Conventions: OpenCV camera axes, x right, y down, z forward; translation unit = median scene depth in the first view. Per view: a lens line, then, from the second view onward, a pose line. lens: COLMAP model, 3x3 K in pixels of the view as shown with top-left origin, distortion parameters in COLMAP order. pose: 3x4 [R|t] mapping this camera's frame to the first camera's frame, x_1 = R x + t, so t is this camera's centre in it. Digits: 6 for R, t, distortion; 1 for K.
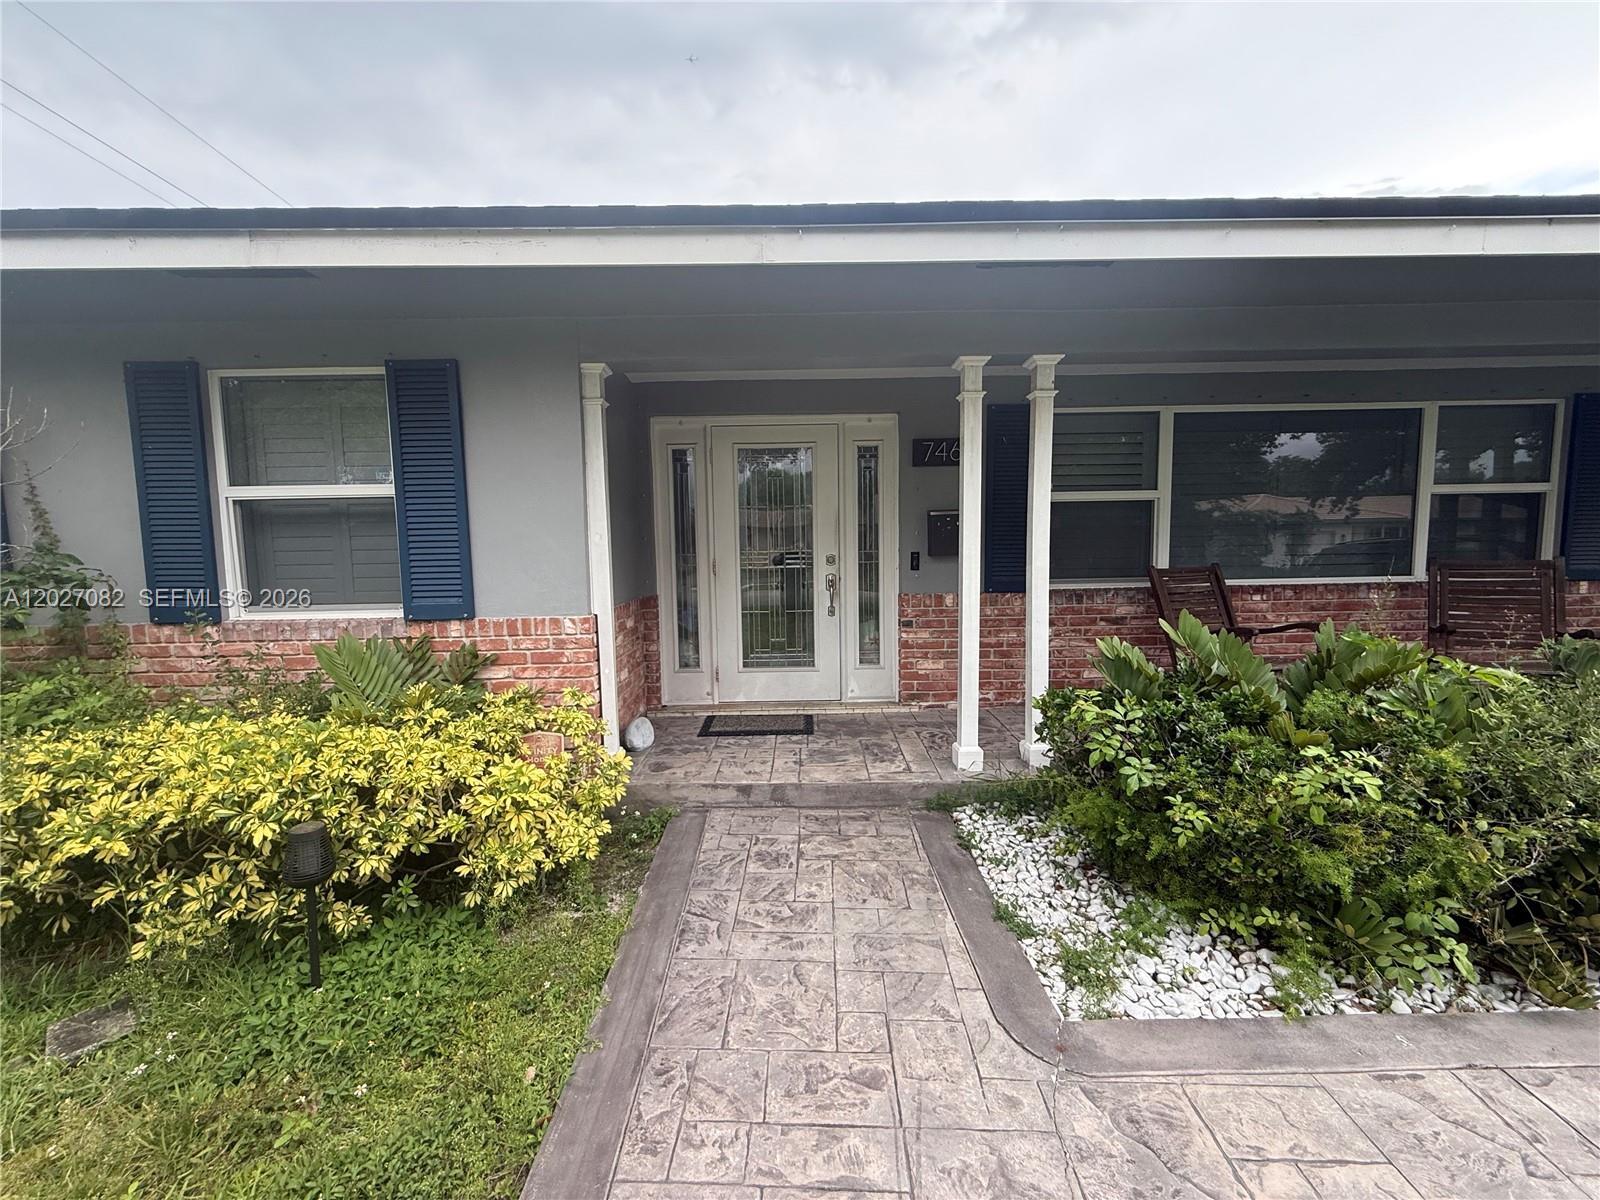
lens RADIAL K [[646.7, 0, 778.4], [0, 646.7, 596.5], [0, 0, 1]] dist [-0.008231, 0.000473]
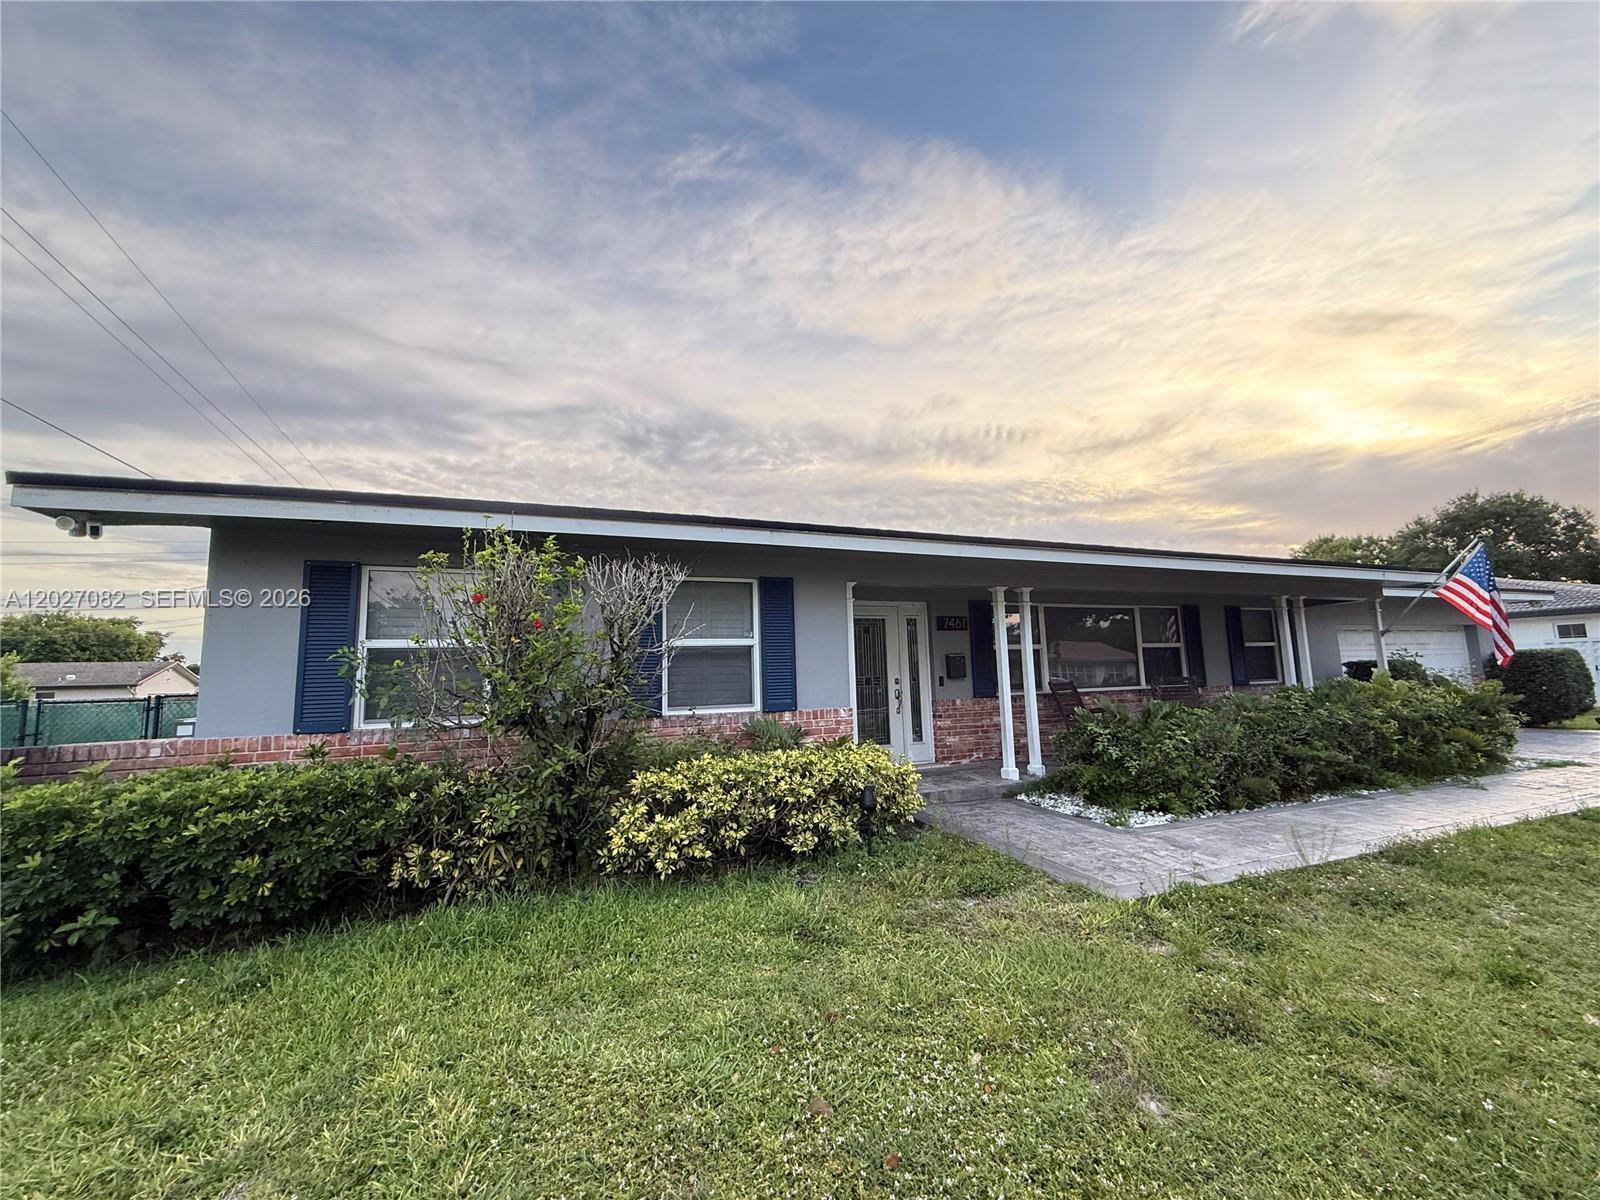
lens RADIAL K [[646.7, 0, 778.4], [0, 646.7, 596.5], [0, 0, 1]] dist [-0.008231, 0.000473]
pose [[0.934333, 0.036910, 0.354484, -1.174669], [0.040154, 0.977388, -0.207605, 0.096951], [-0.354131, 0.208206, 0.911724, -0.747803]]
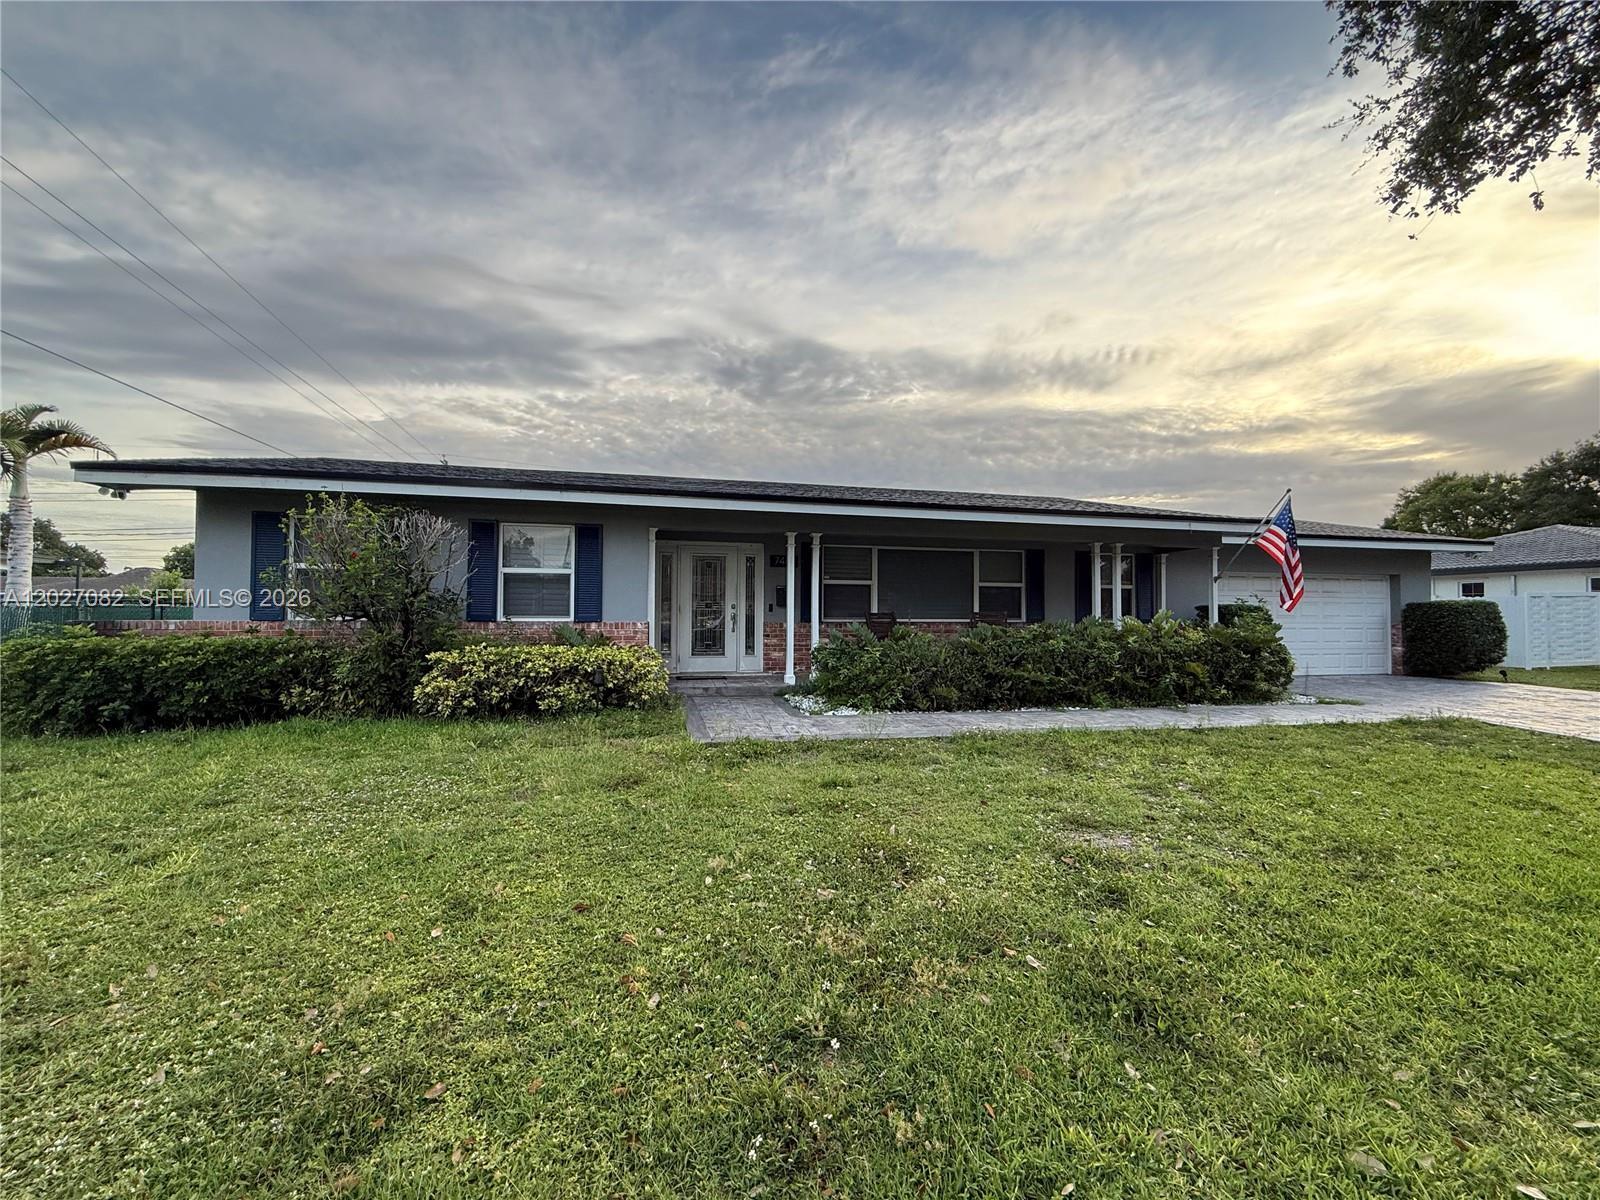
lens RADIAL K [[649.3, 0, 775.6], [0, 649.3, 604.7], [0, 0, 1]] dist [-0.007378, 0.000013]
pose [[0.978799, 0.026988, 0.203037, -0.313703], [-0.006757, 0.994996, -0.099682, 0.214166], [-0.204711, 0.096197, 0.974084, -1.619998]]
